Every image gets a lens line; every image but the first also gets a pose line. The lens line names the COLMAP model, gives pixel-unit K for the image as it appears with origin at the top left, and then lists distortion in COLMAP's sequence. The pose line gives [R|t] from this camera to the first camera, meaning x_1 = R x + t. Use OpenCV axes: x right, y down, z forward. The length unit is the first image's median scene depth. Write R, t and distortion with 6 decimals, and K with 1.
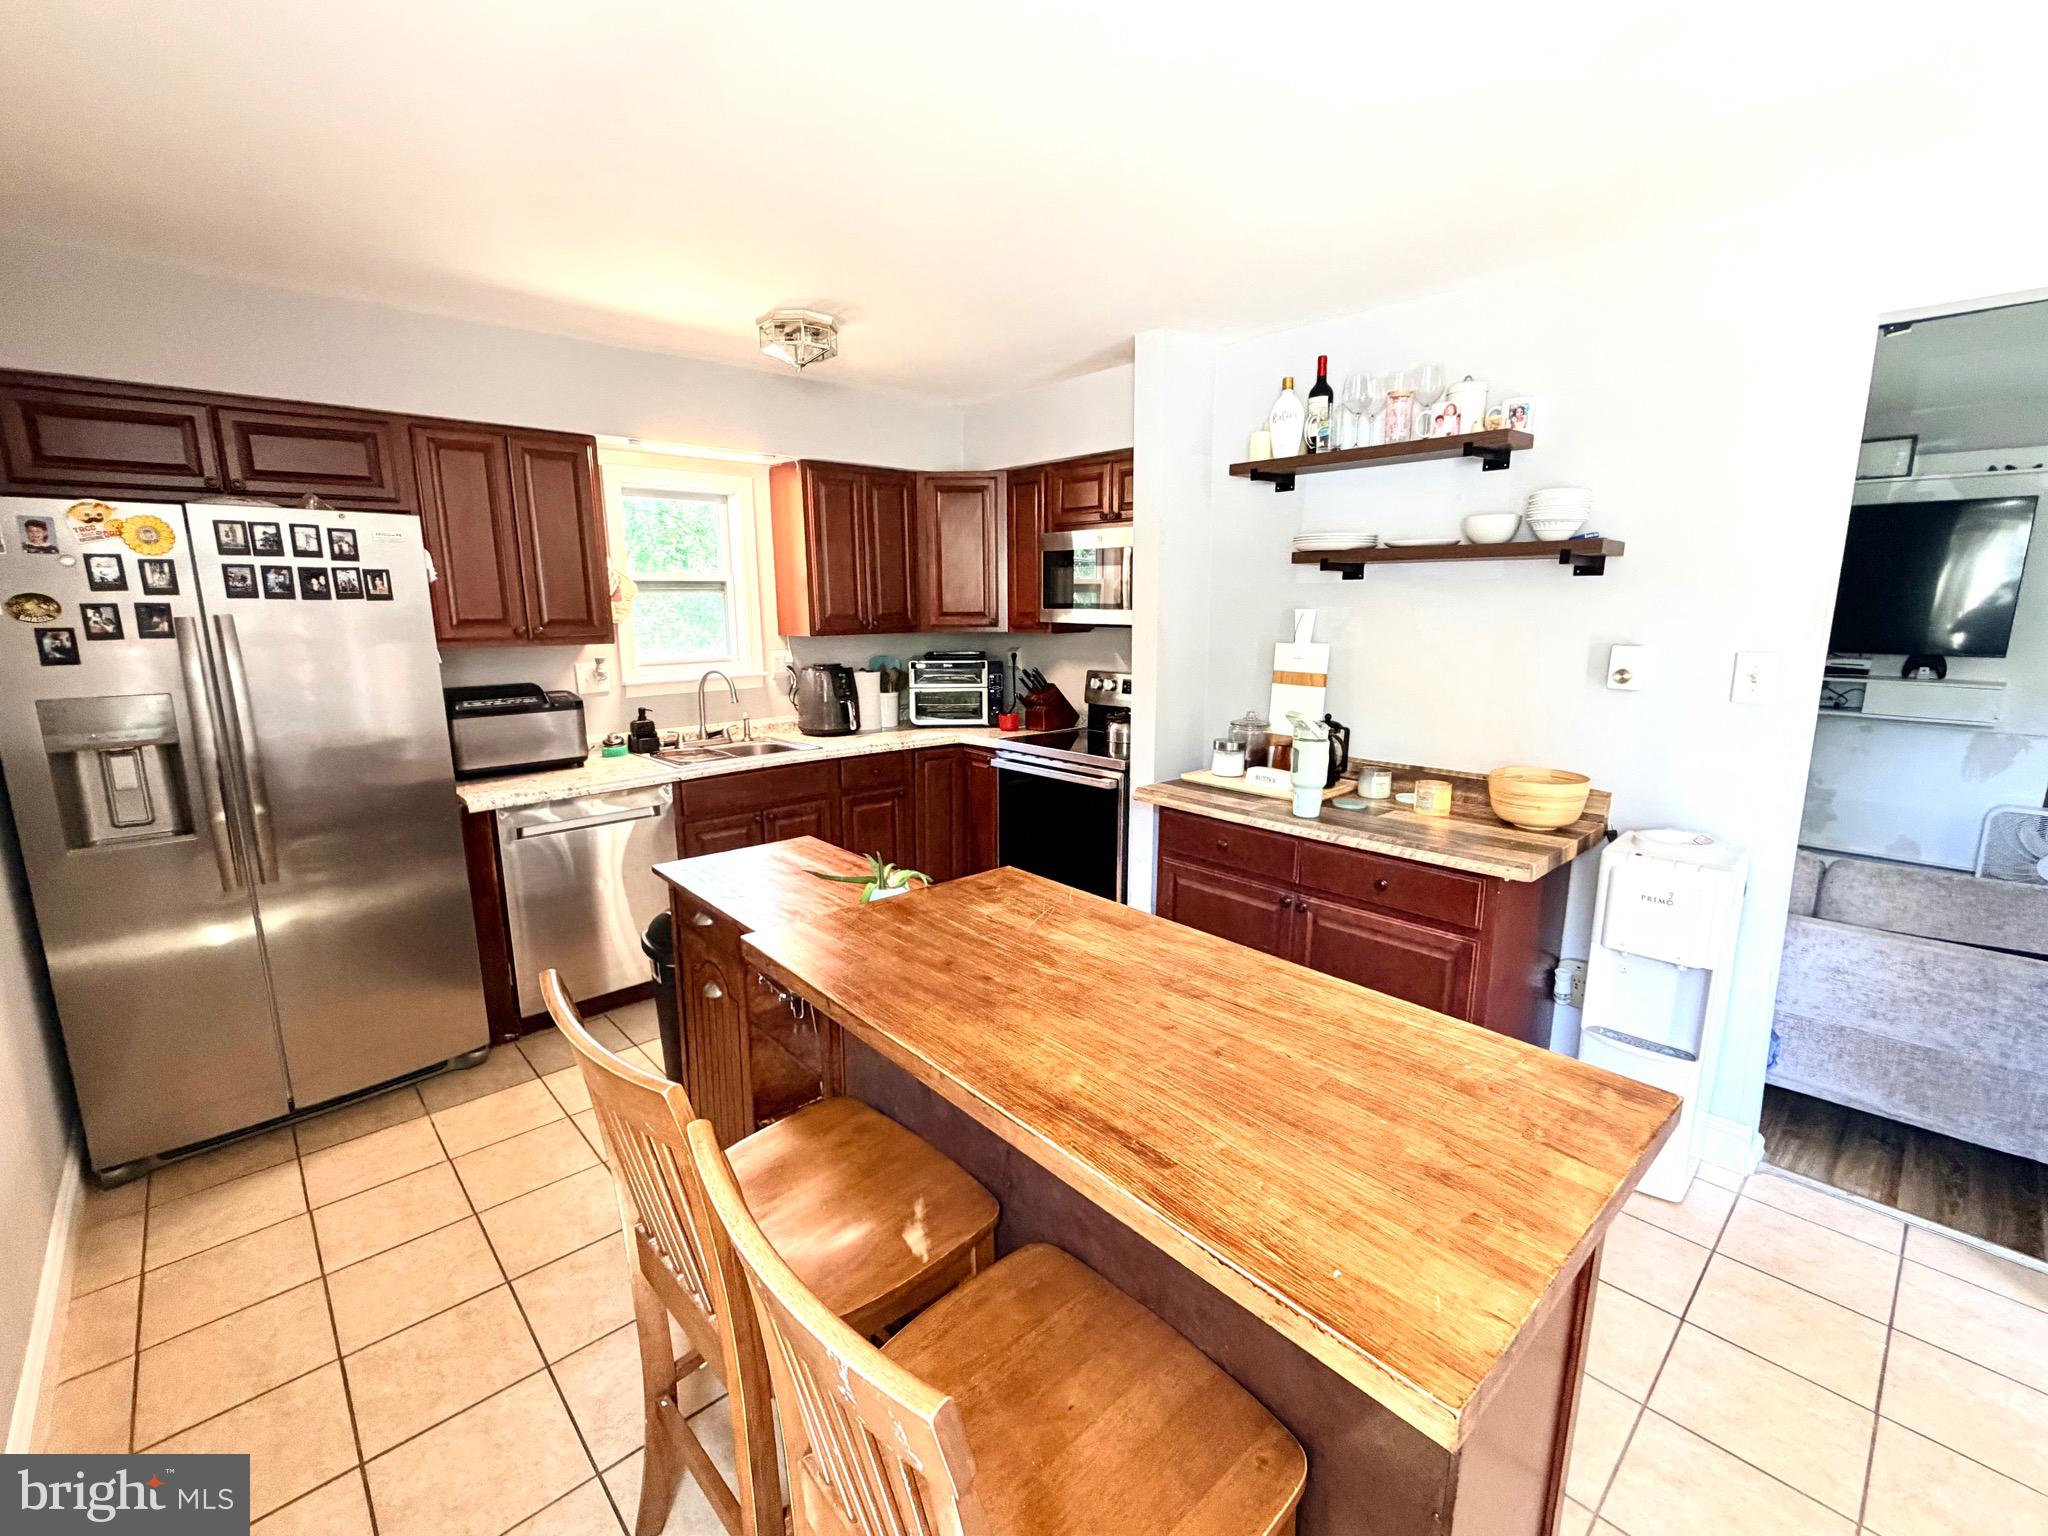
lens RADIAL K [[891.3, 0, 1023.2], [0, 891.3, 771.2], [0, 0, 1]] dist [0.001107, 0.000340]
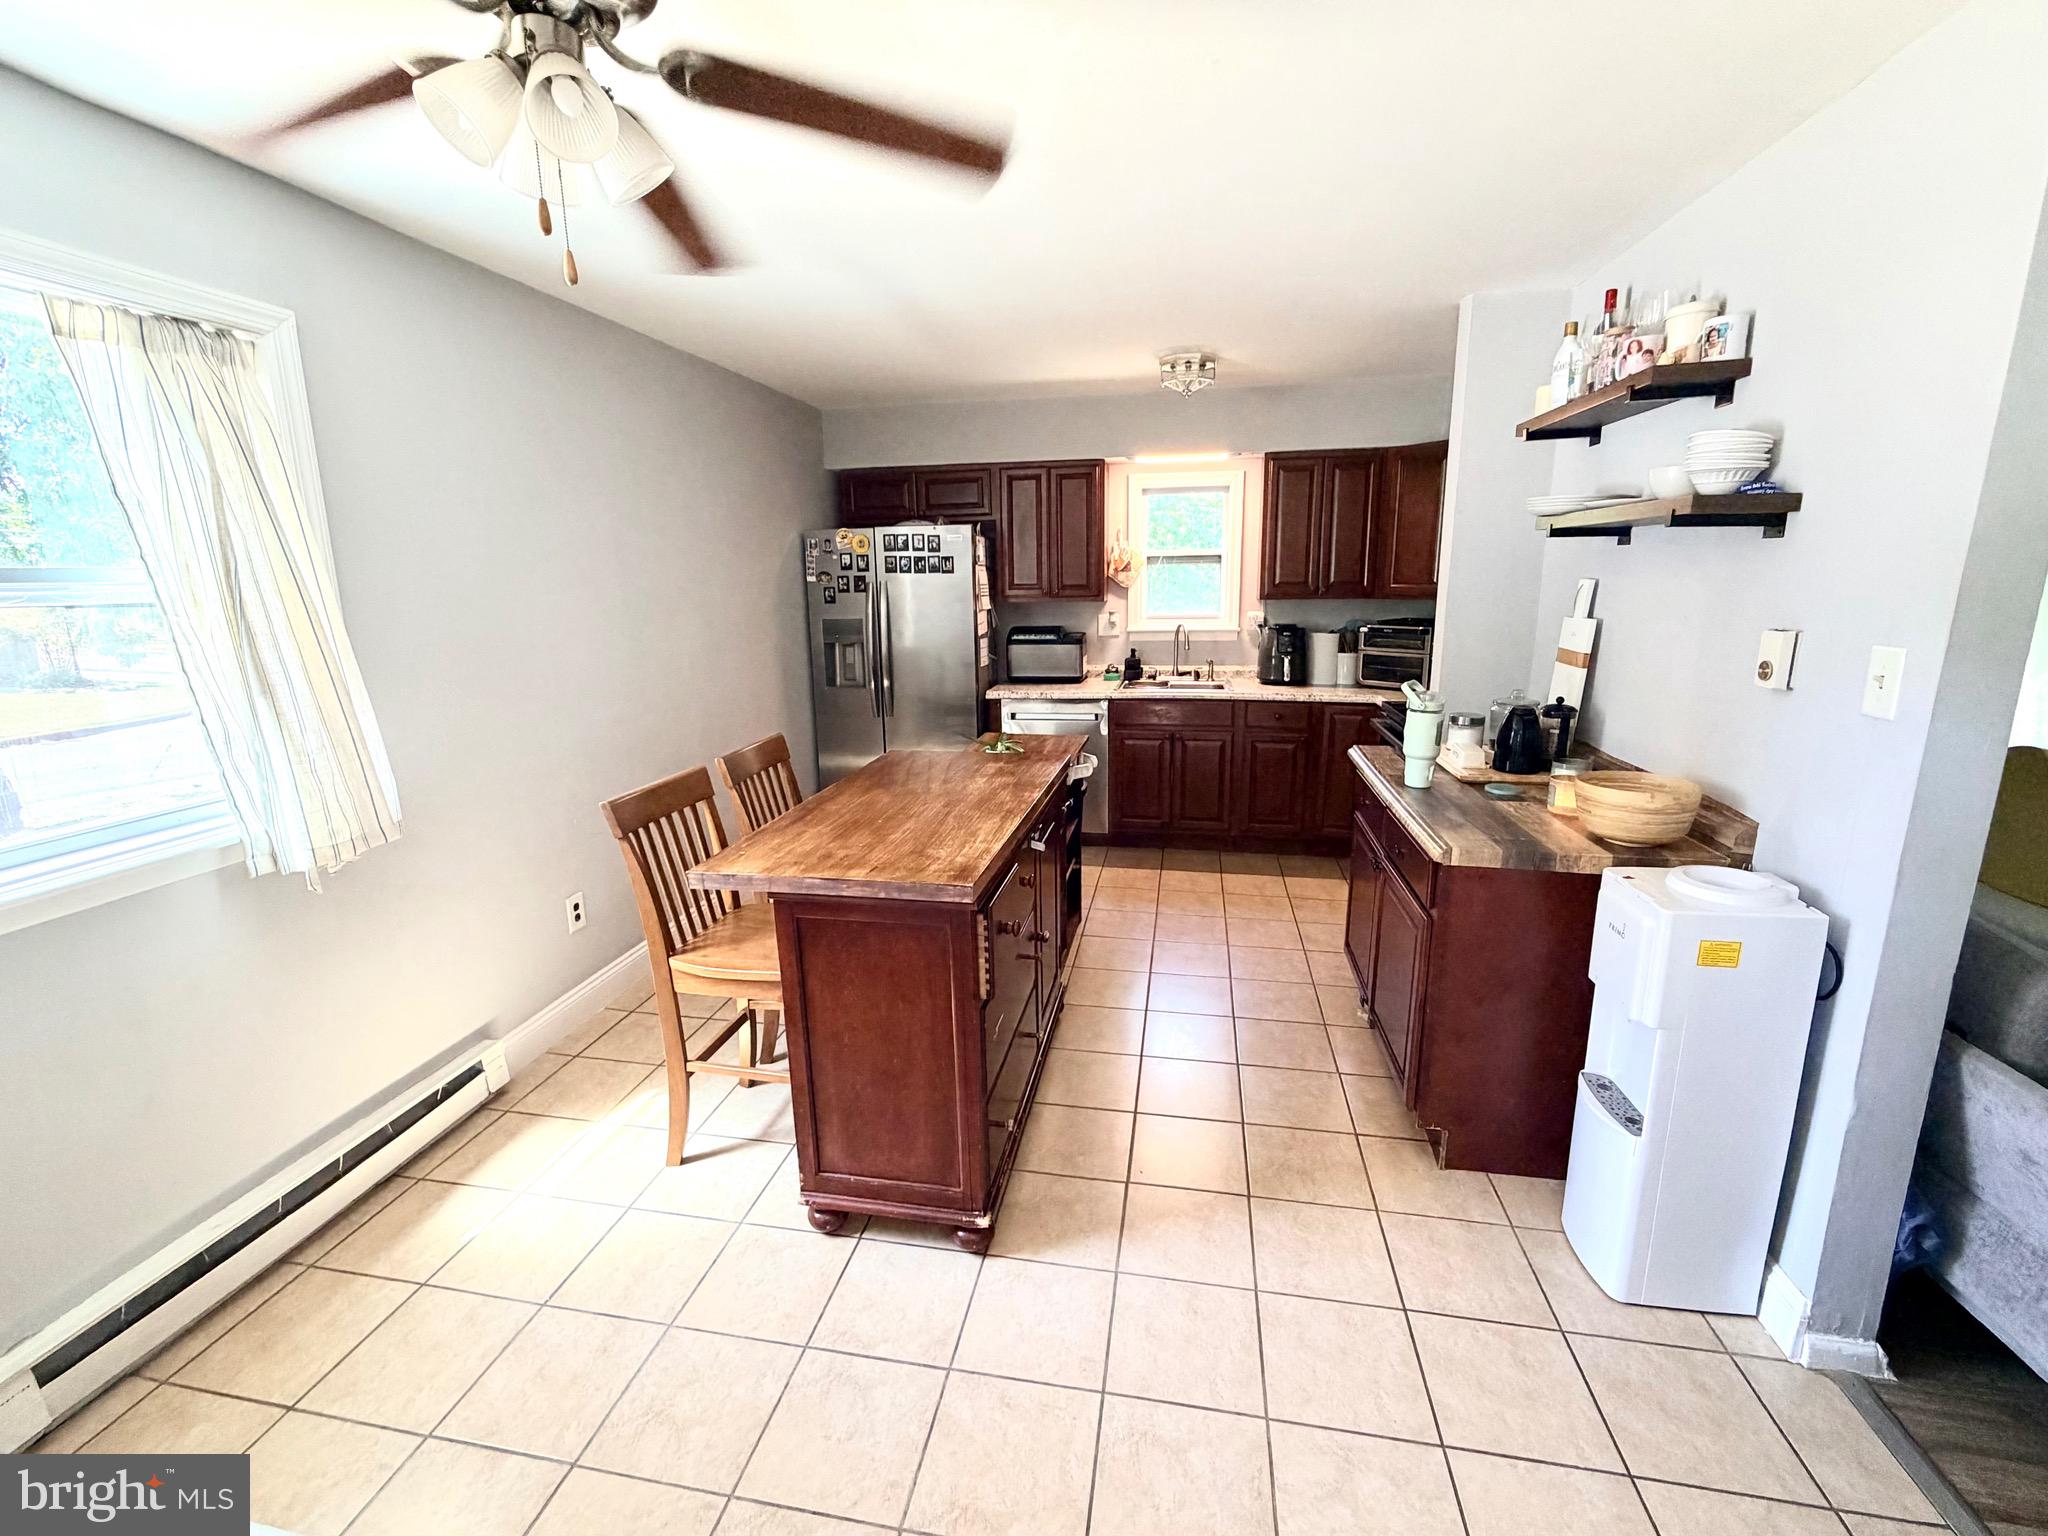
lens RADIAL K [[891.3, 0, 1024.4], [0, 891.3, 772.2], [0, 0, 1]] dist [0.001107, 0.000340]
pose [[0.596310, 0.172654, -0.783968, 0.873335], [-0.140654, 0.983961, 0.109712, -0.013549], [0.790336, 0.044845, 0.611030, 0.028417]]
